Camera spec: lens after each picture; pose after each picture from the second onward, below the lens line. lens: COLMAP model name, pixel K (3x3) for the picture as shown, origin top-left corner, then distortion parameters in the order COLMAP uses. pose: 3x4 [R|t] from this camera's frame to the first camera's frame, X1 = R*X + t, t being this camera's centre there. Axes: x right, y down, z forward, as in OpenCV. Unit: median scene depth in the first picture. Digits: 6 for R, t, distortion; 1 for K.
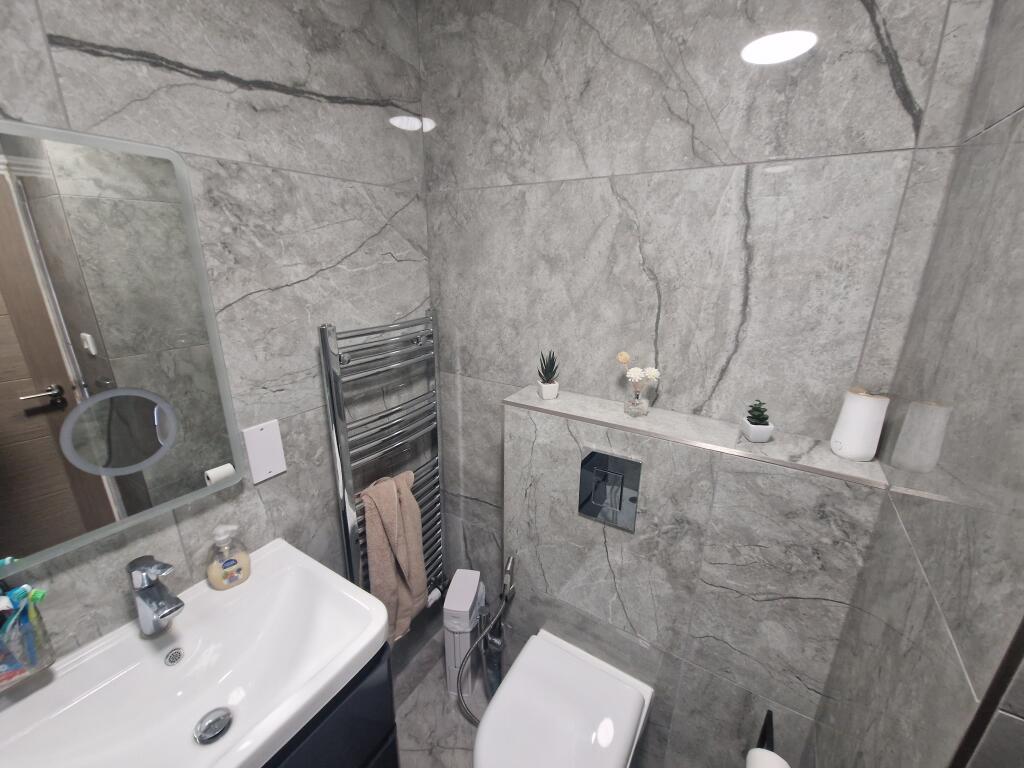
lens RADIAL K [[418.0, 0, 506.0], [0, 418.0, 385.8], [0, 0, 1]] dist [0.005115, -0.004099]
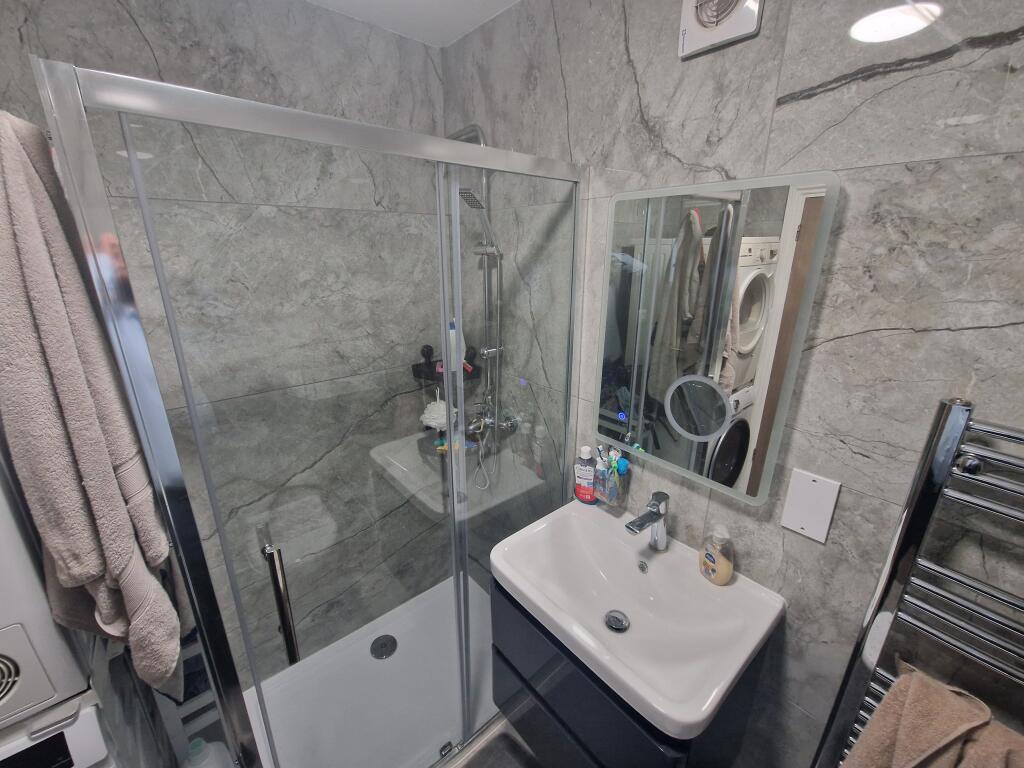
lens RADIAL K [[418.0, 0, 506.0], [0, 418.0, 385.8], [0, 0, 1]] dist [0.005115, -0.004099]
pose [[-0.294547, 0.294062, -0.909269, 0.358301], [-0.293167, 0.877795, 0.378852, -0.227253], [0.909558, 0.378157, -0.172343, 0.552853]]
